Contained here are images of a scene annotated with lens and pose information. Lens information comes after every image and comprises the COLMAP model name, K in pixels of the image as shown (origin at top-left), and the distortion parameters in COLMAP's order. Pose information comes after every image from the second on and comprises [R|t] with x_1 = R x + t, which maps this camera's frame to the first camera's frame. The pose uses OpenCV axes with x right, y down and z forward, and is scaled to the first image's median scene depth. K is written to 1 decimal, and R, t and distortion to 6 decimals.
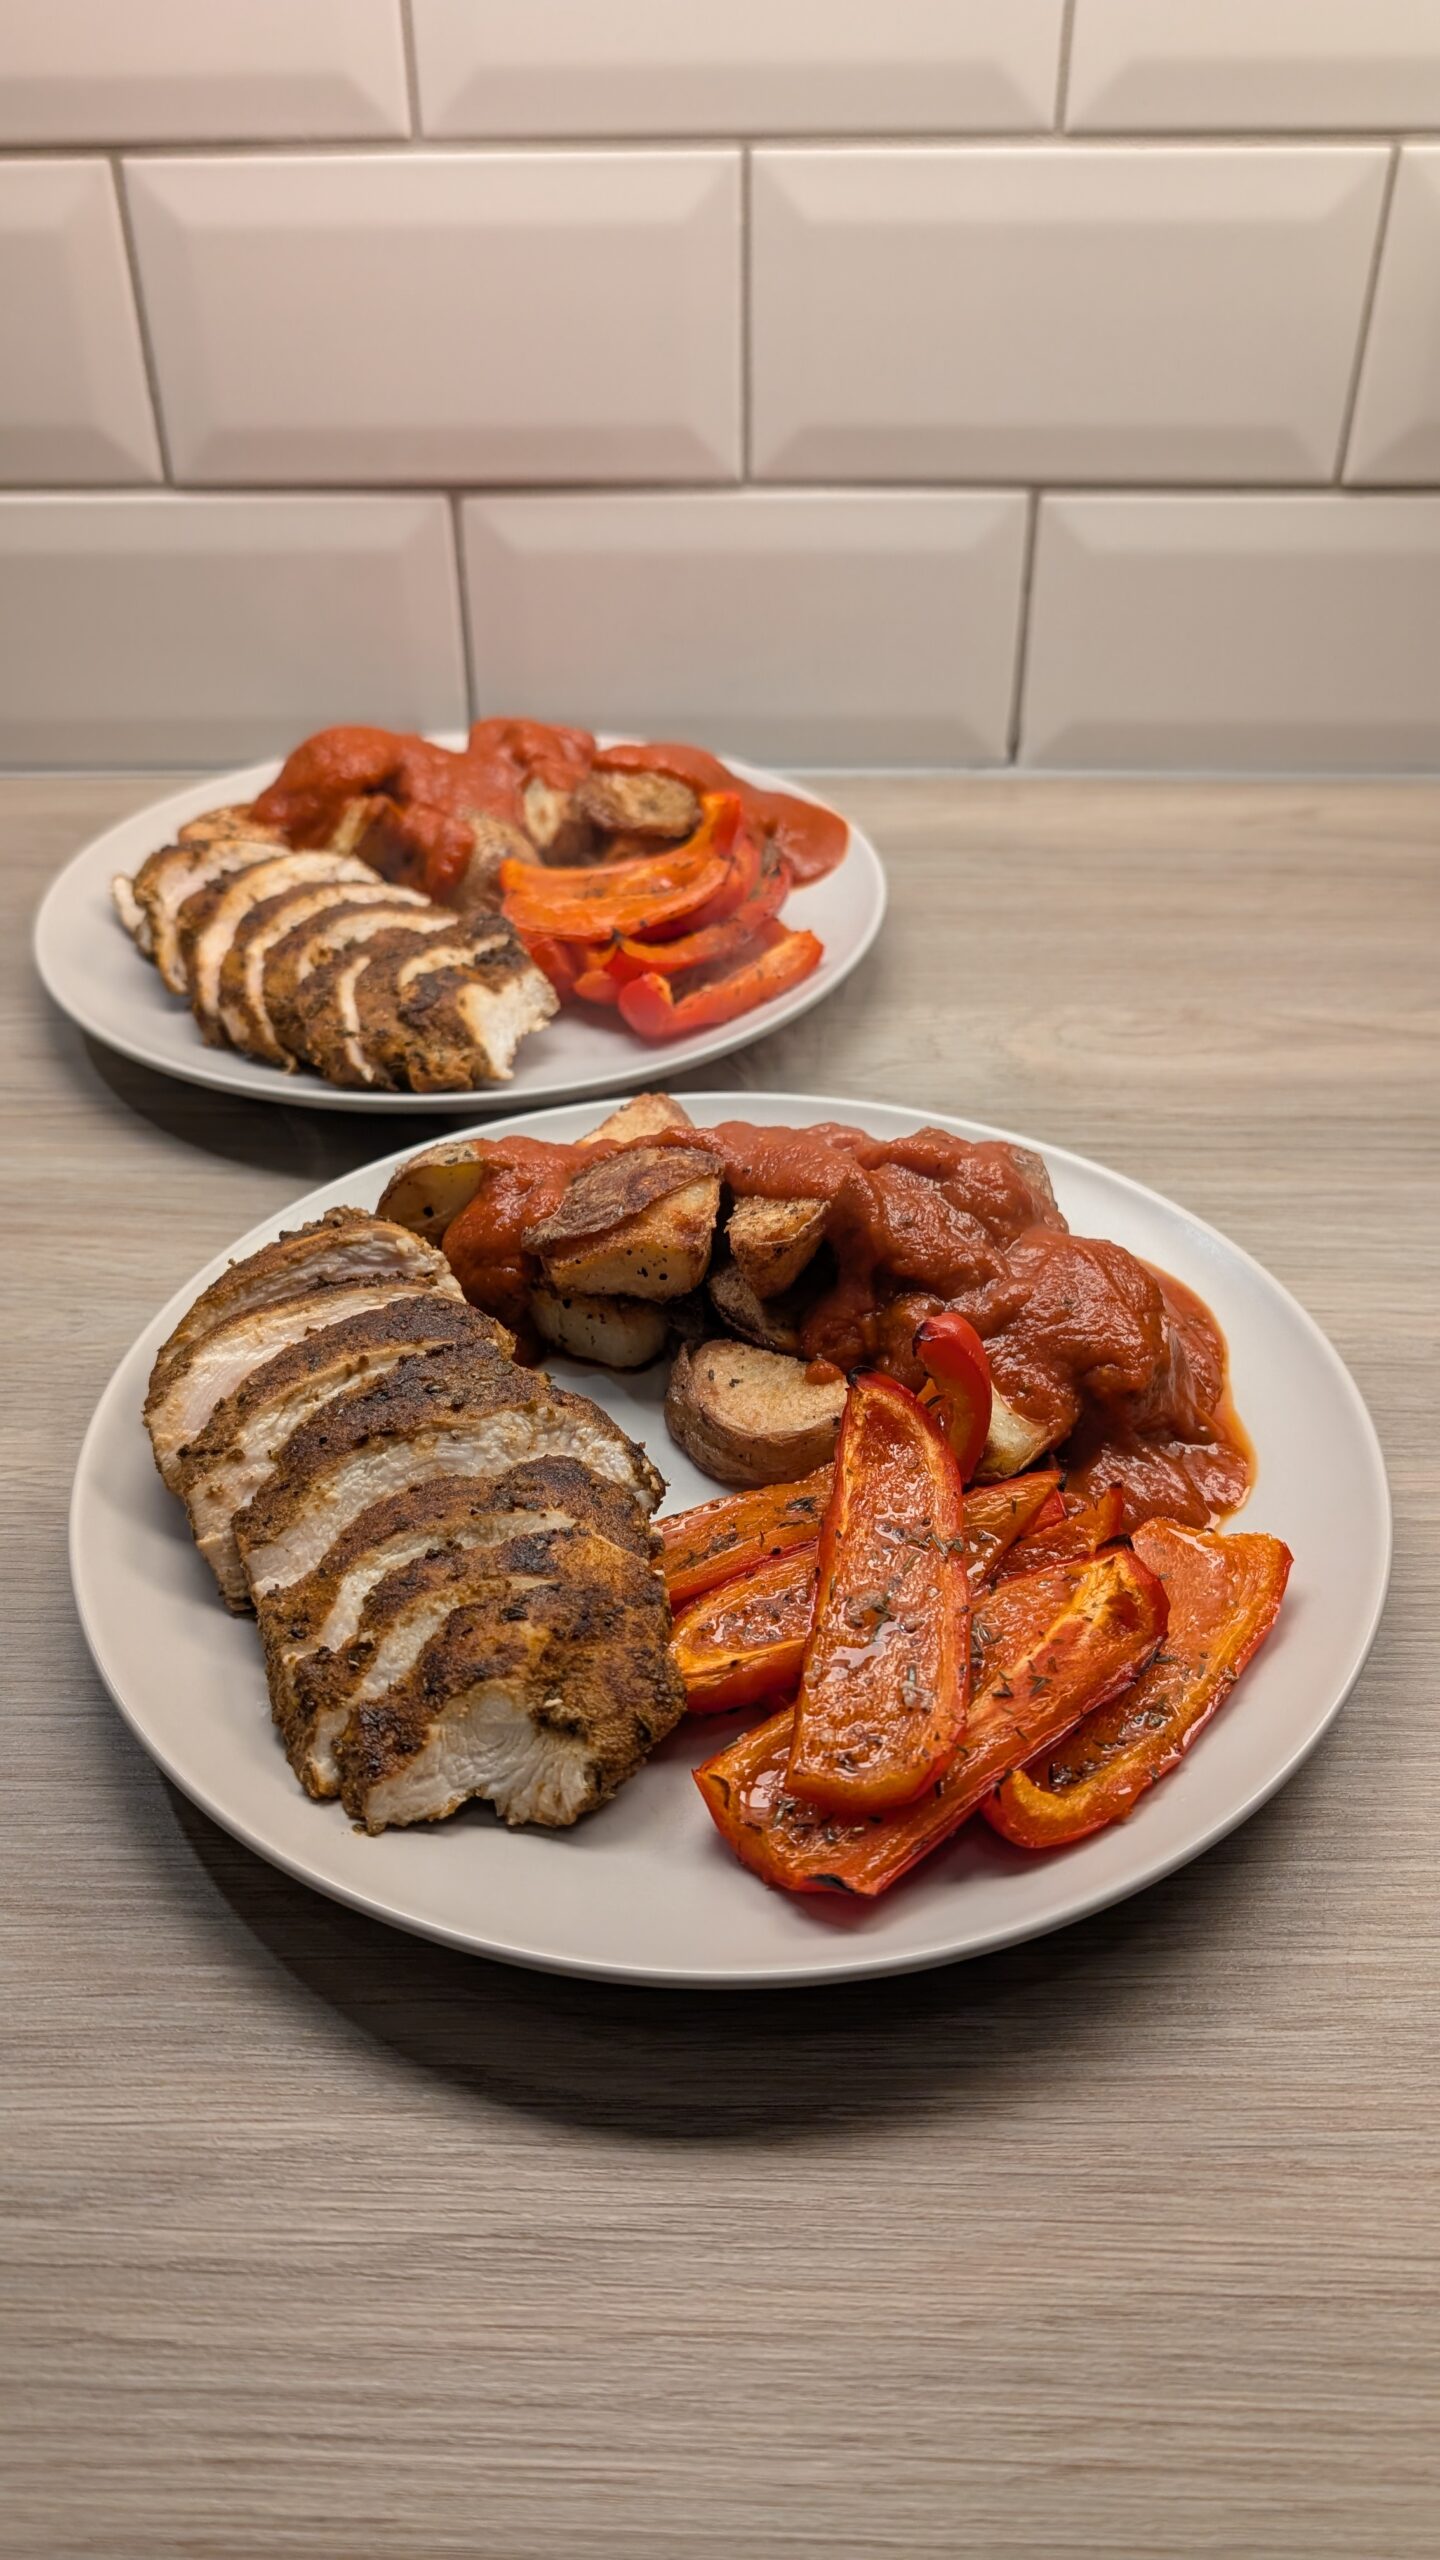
lens RADIAL K [[1873.2, 0, 702.8], [0, 1873.2, 1306.6], [0, 0, 1]] dist [-0.010469, -0.002135]
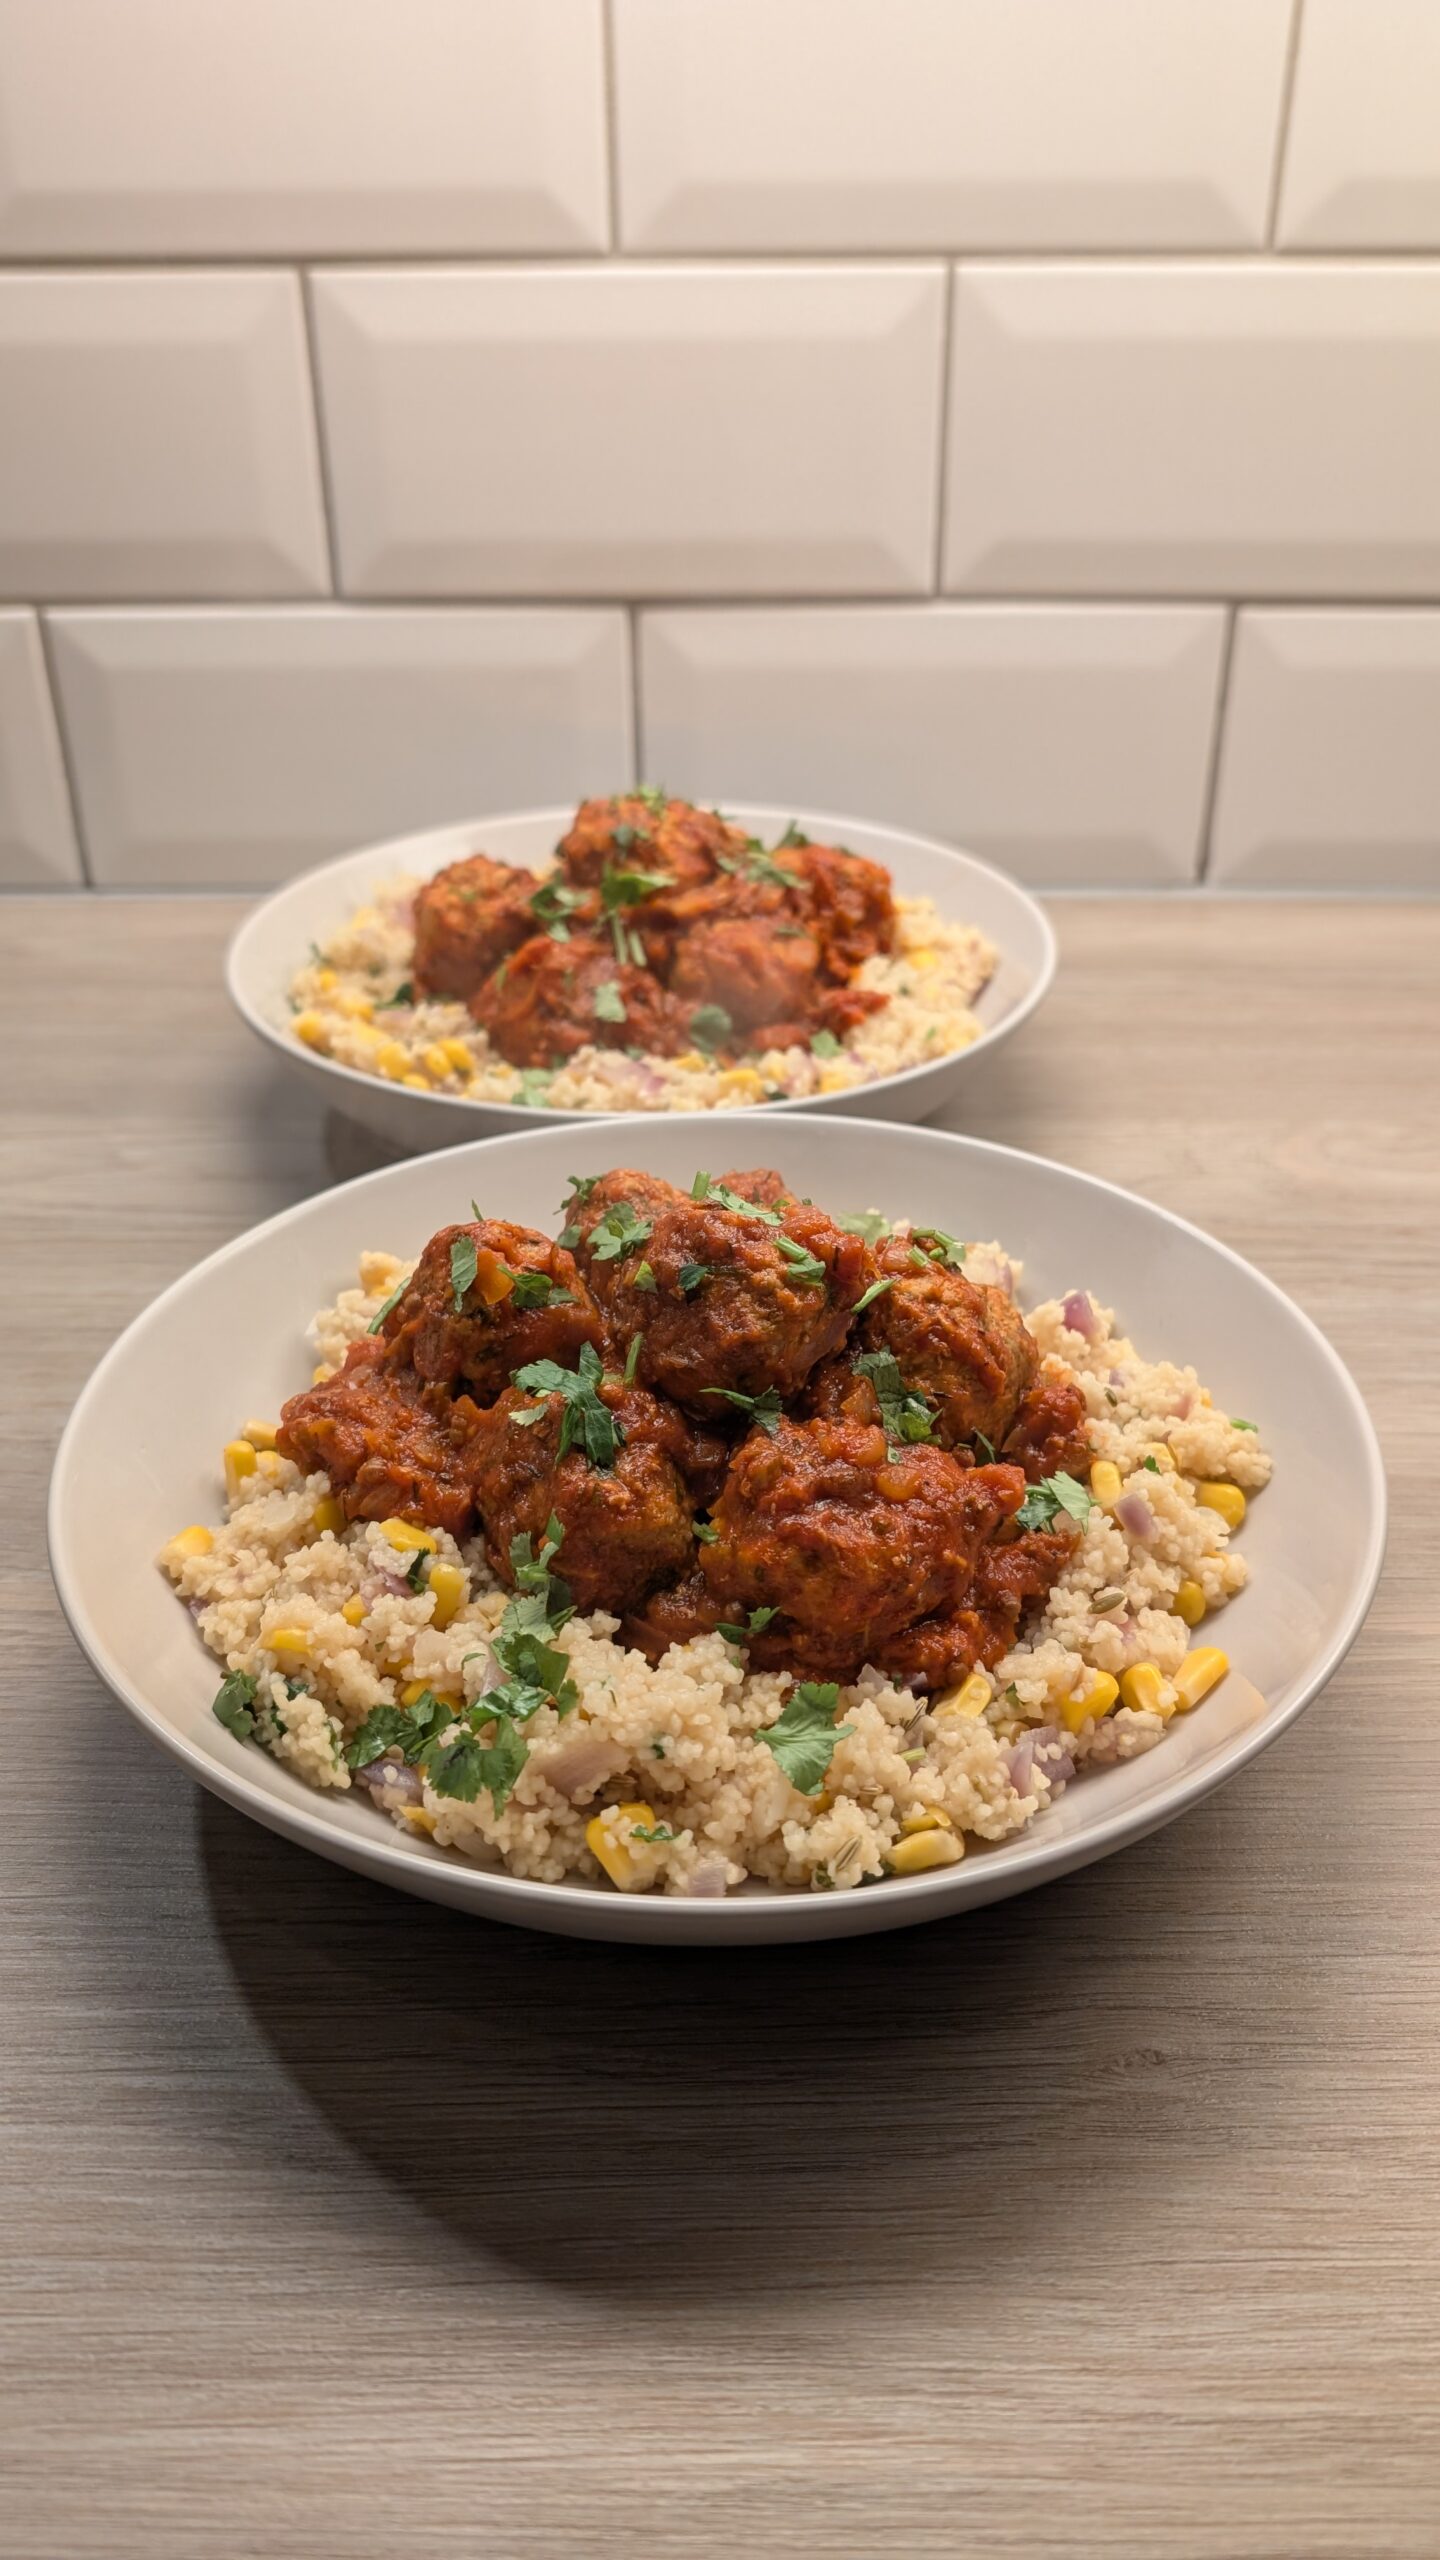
lens RADIAL K [[1873.2, 0, 726.9], [0, 1873.2, 1273.1], [0, 0, 1]] dist [-0.010469, -0.002135]
pose [[0.999765, -0.005215, 0.021027, -0.231129], [0.007422, 0.994309, -0.106276, 0.023095], [-0.020354, 0.106407, 0.994114, 0.156934]]
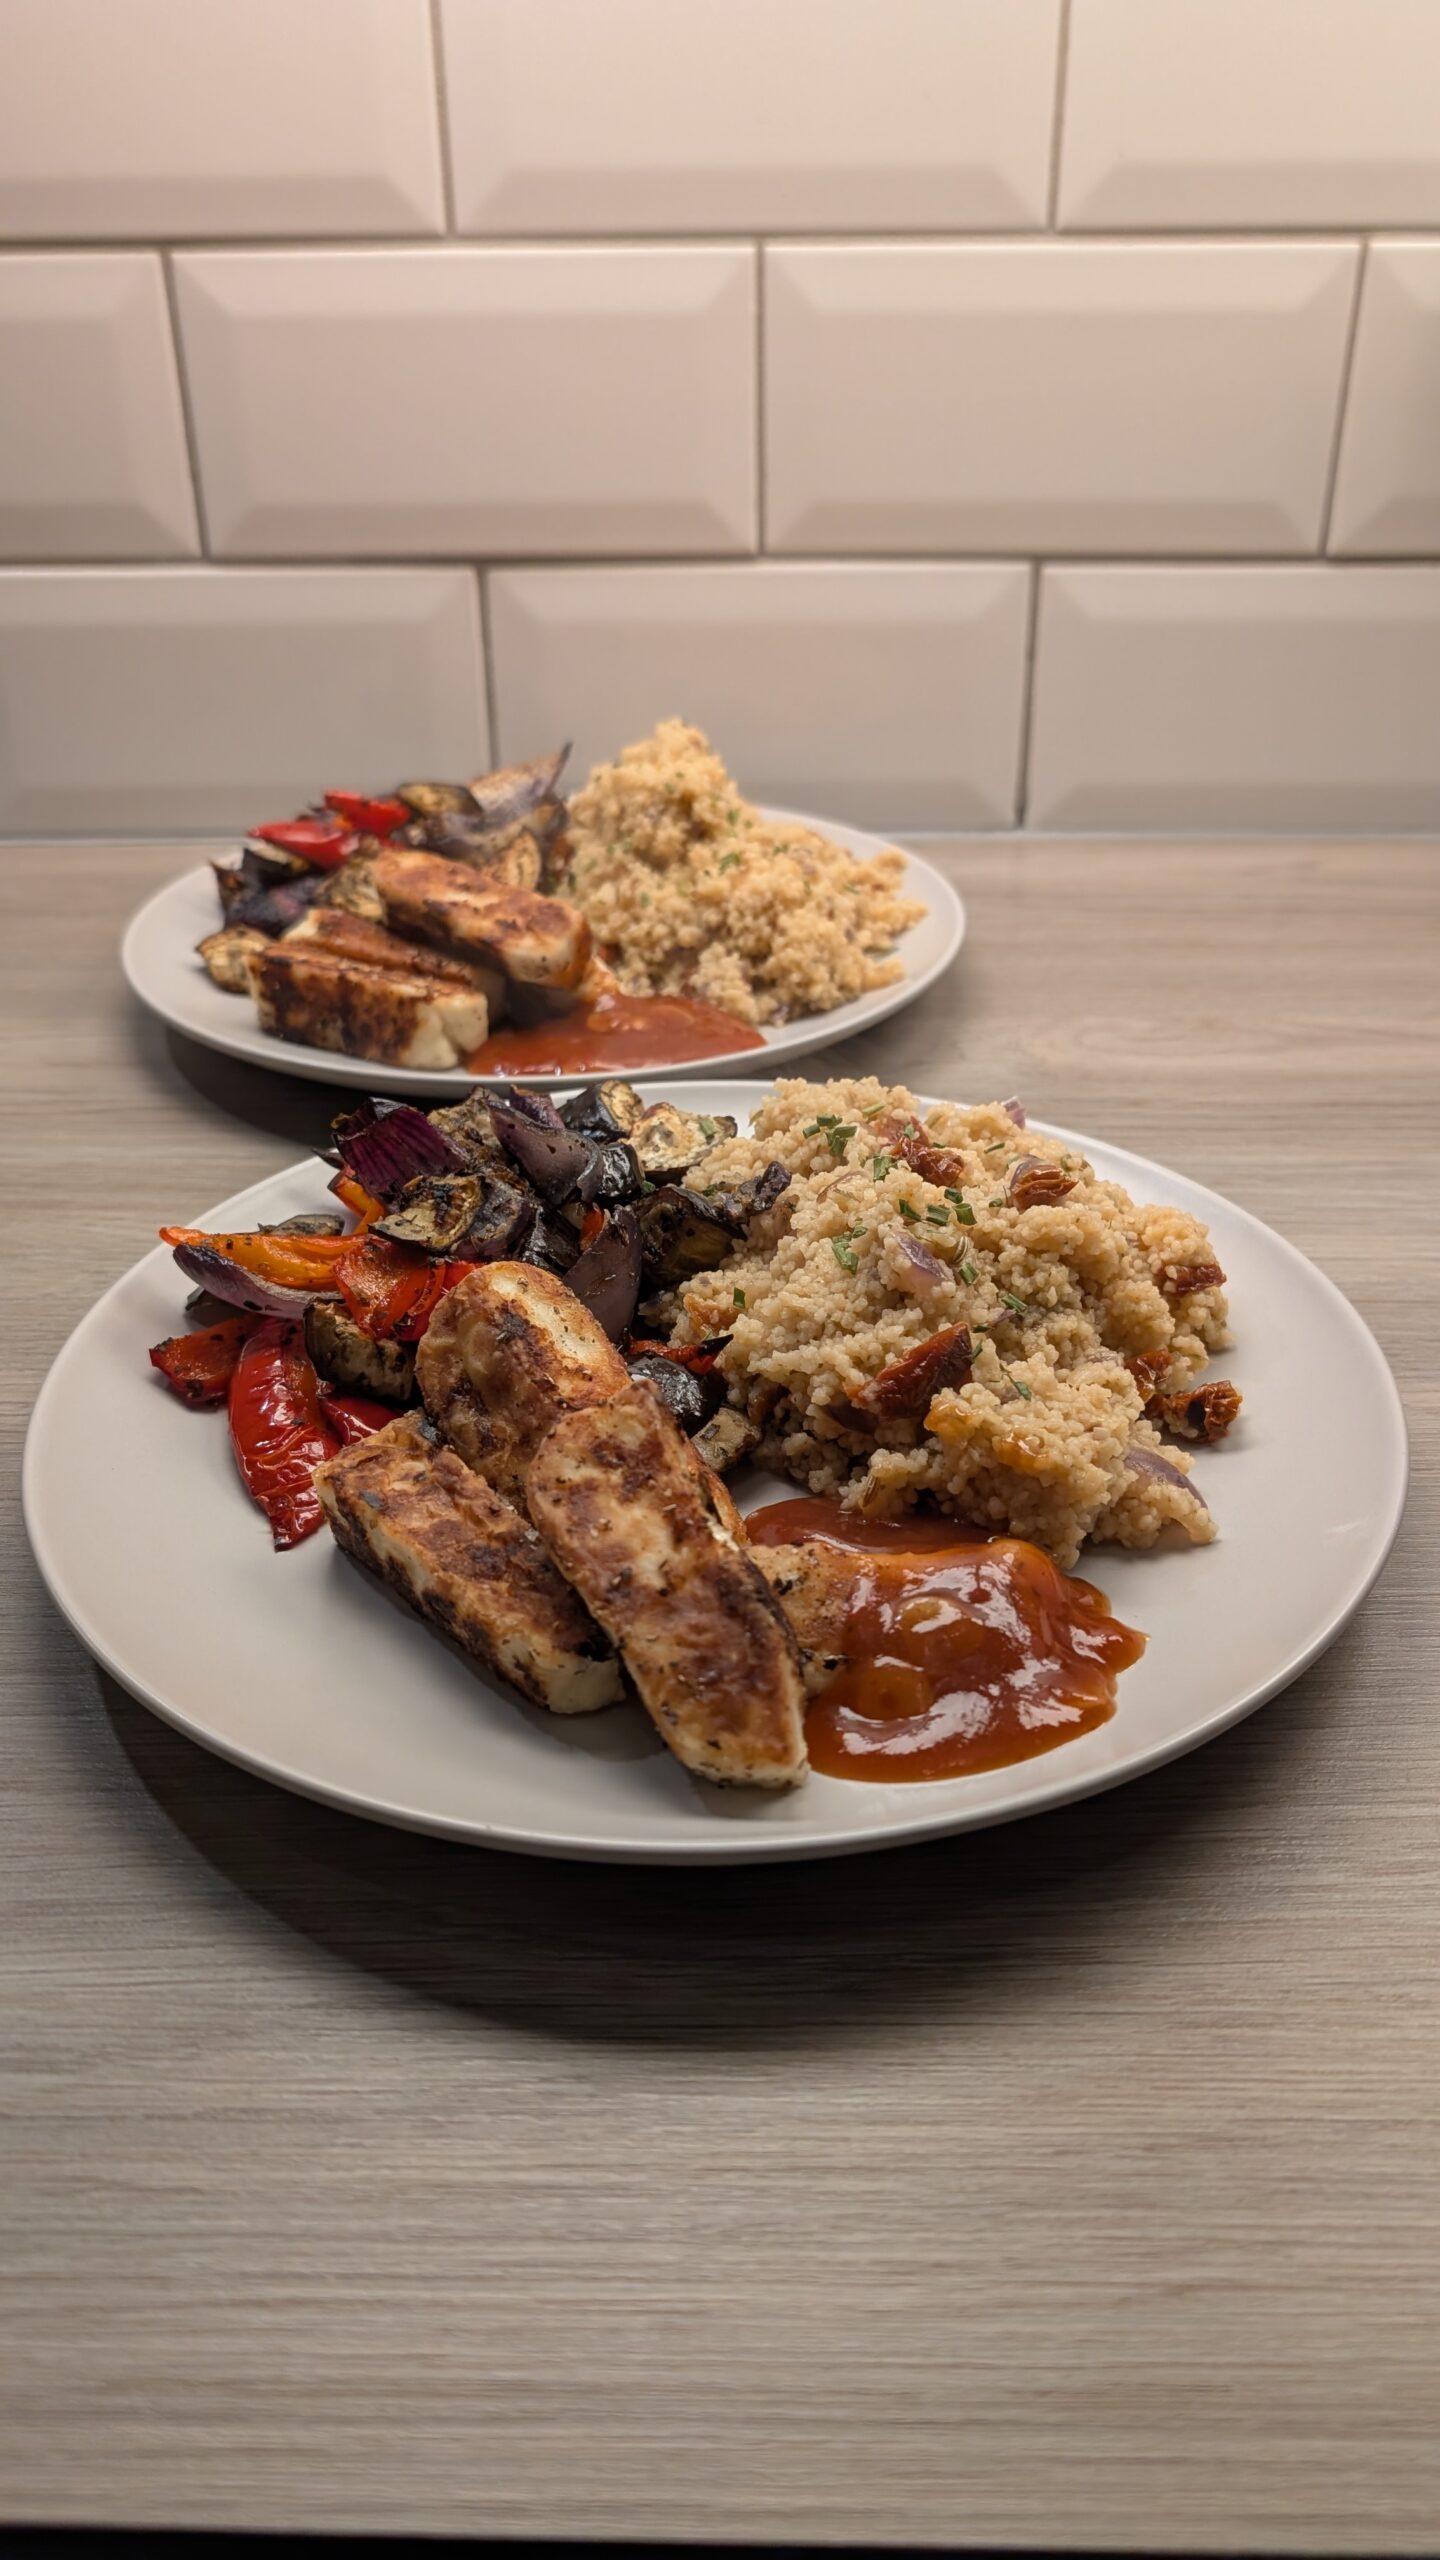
lens RADIAL K [[1873.2, 0, 738.7], [0, 1873.2, 1289.8], [0, 0, 1]] dist [-0.010469, -0.002135]
pose [[0.999740, -0.006435, 0.021856, -0.031836], [0.009088, 0.992297, -0.123545, 0.205345], [-0.020893, 0.123712, 0.992098, 0.026205]]
